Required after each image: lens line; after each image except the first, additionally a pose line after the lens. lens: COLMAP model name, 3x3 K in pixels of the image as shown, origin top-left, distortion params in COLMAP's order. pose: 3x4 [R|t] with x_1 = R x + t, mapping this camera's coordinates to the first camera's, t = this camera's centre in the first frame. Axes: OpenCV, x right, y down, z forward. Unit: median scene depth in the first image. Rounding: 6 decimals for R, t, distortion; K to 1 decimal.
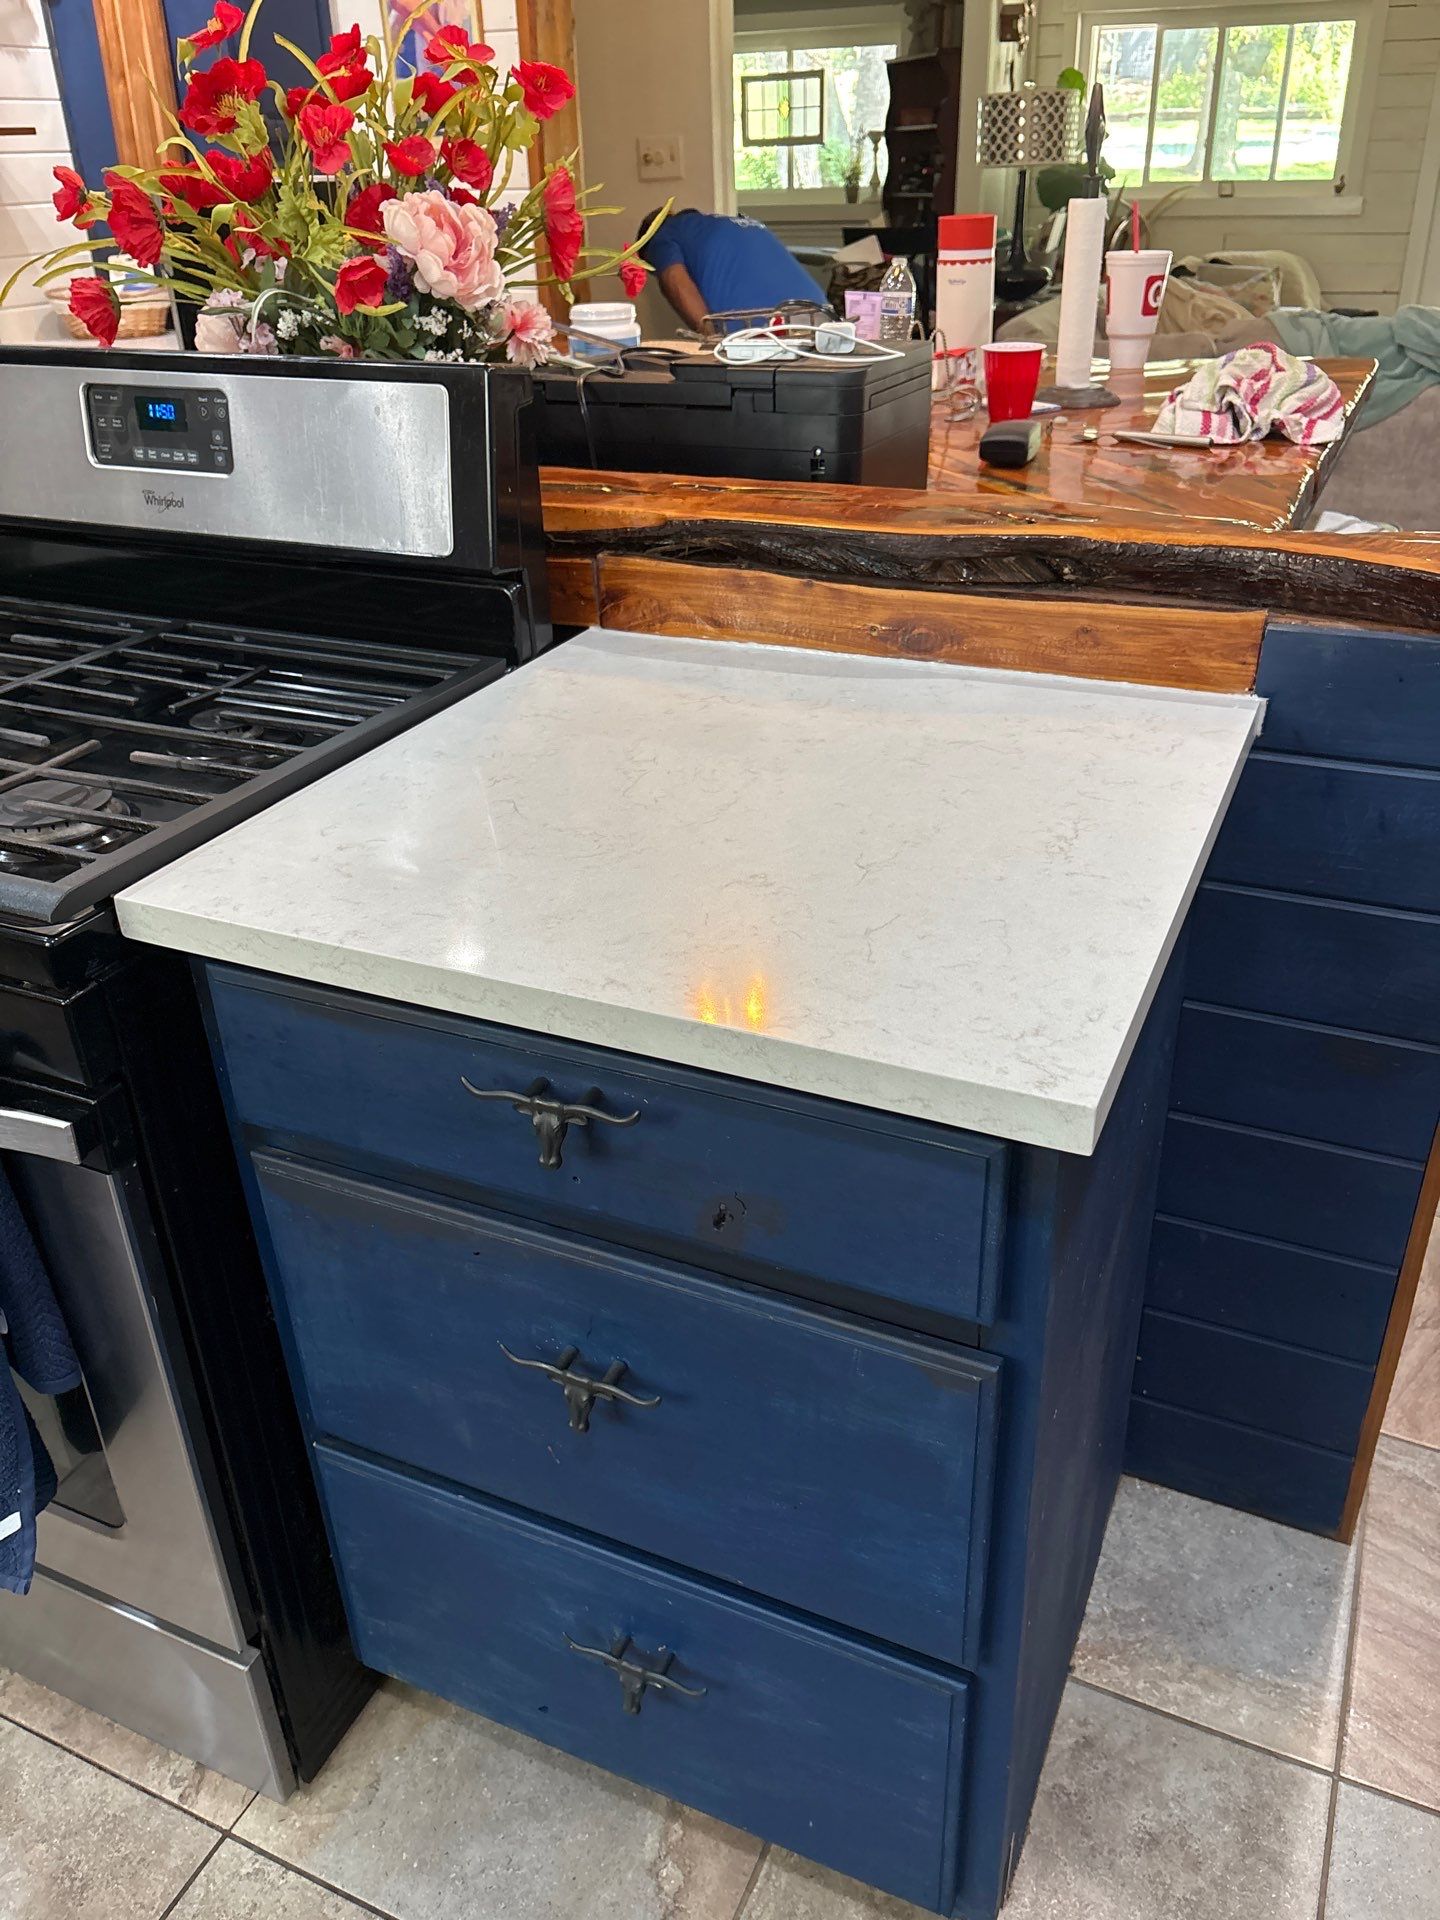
lens RADIAL K [[1490.5, 0, 721.4], [0, 1490.5, 961.8], [0, 0, 1]] dist [0.012540, 0.003430]
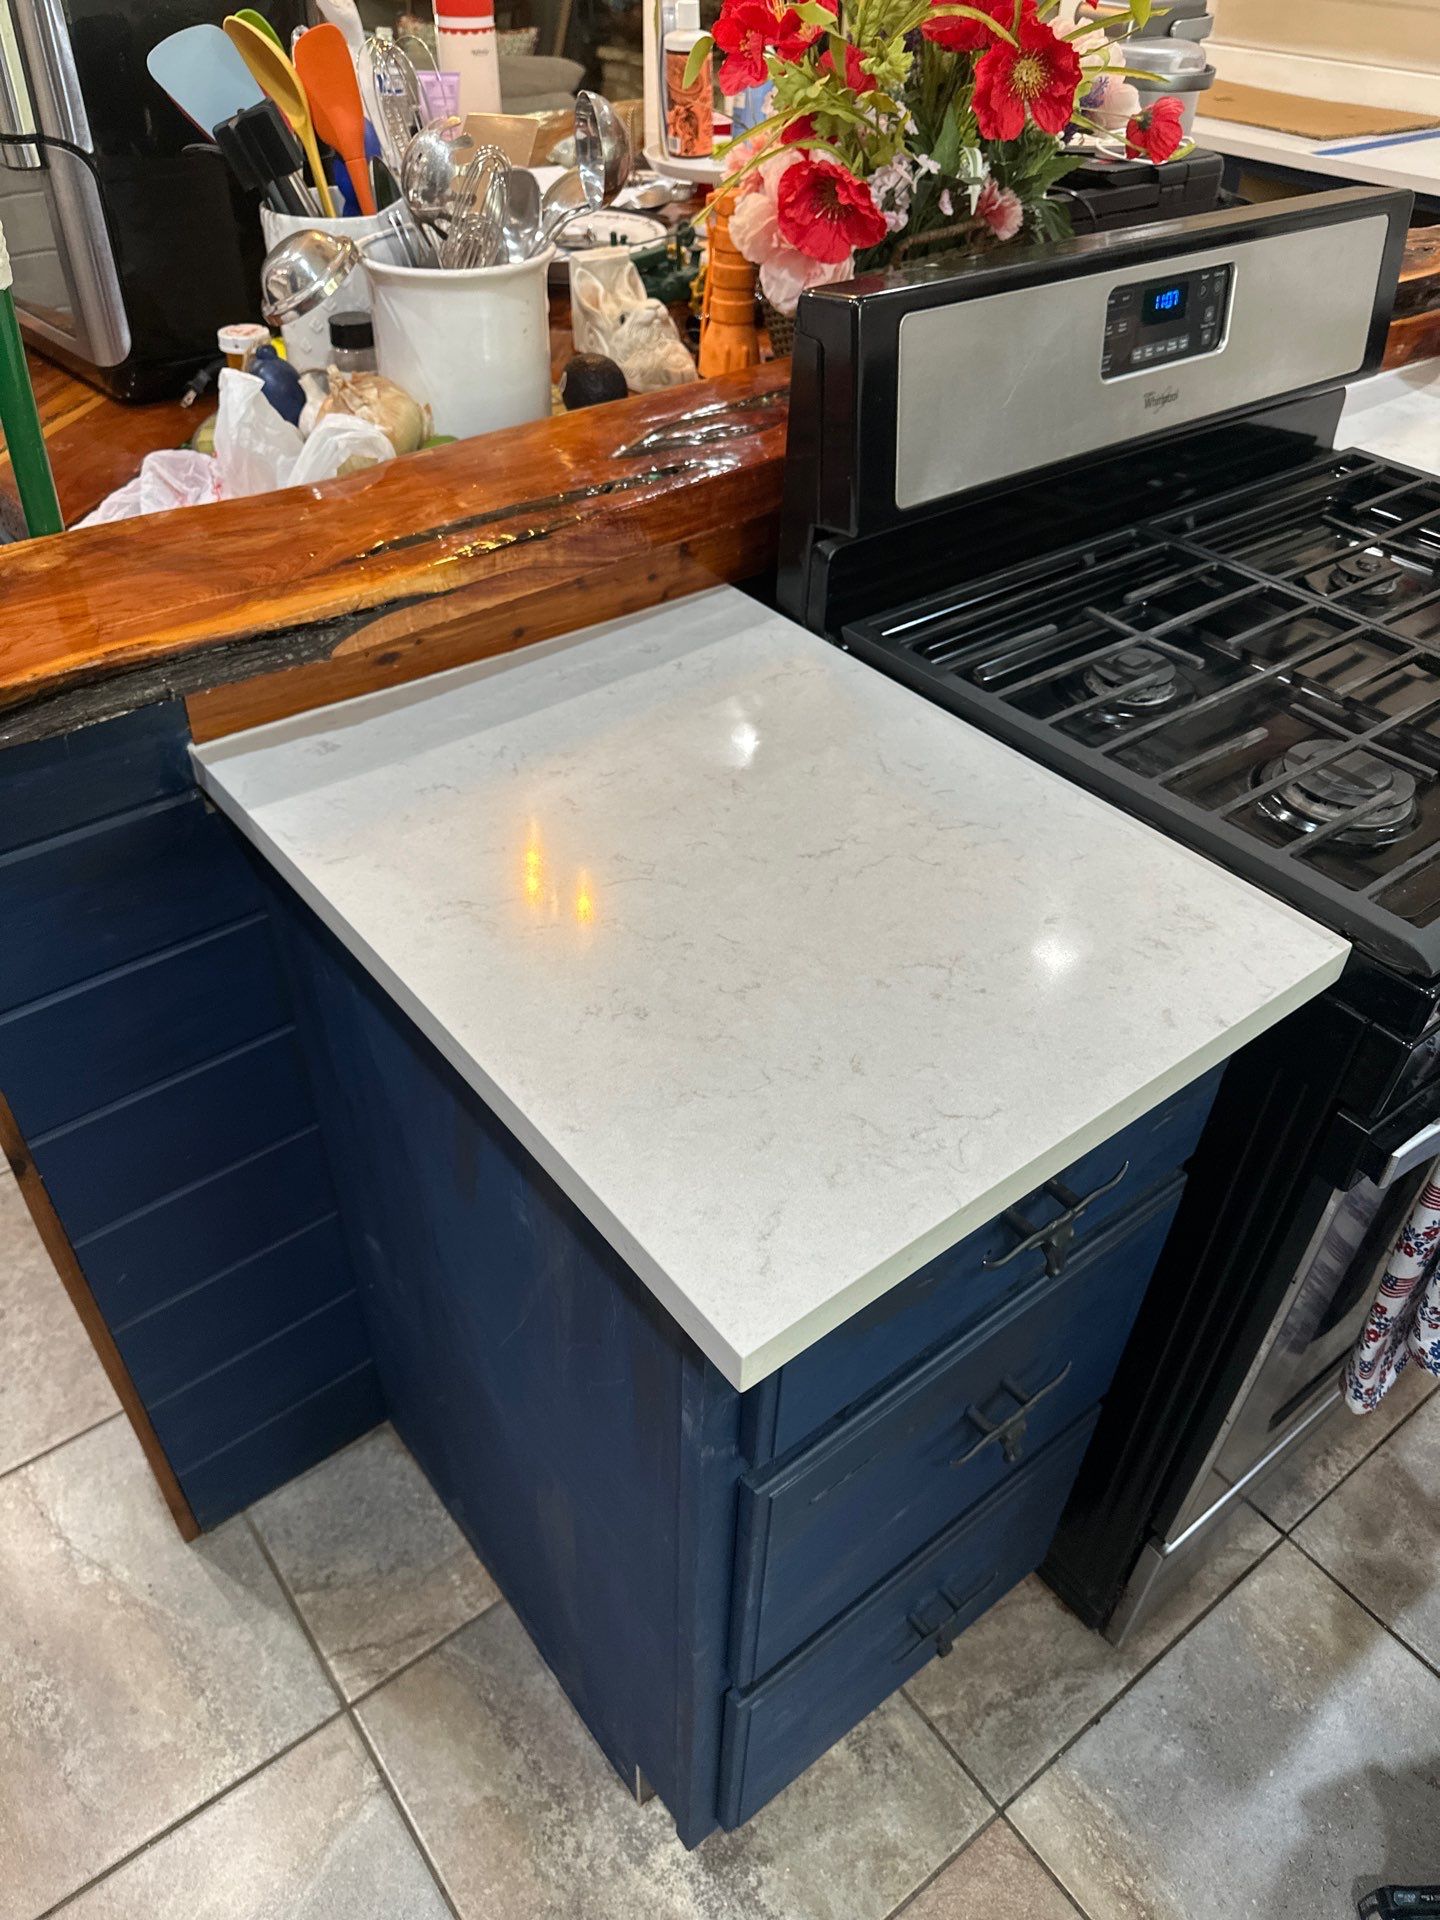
lens RADIAL K [[1353.9, 0, 717.7], [0, 1353.9, 955.9], [0, 0, 1]] dist [0.022456, -0.006043]
pose [[0.461760, -0.540549, 0.703267, -1.311634], [0.387689, 0.836108, 0.388100, -0.460048], [-0.797794, 0.093440, 0.595646, 0.745640]]
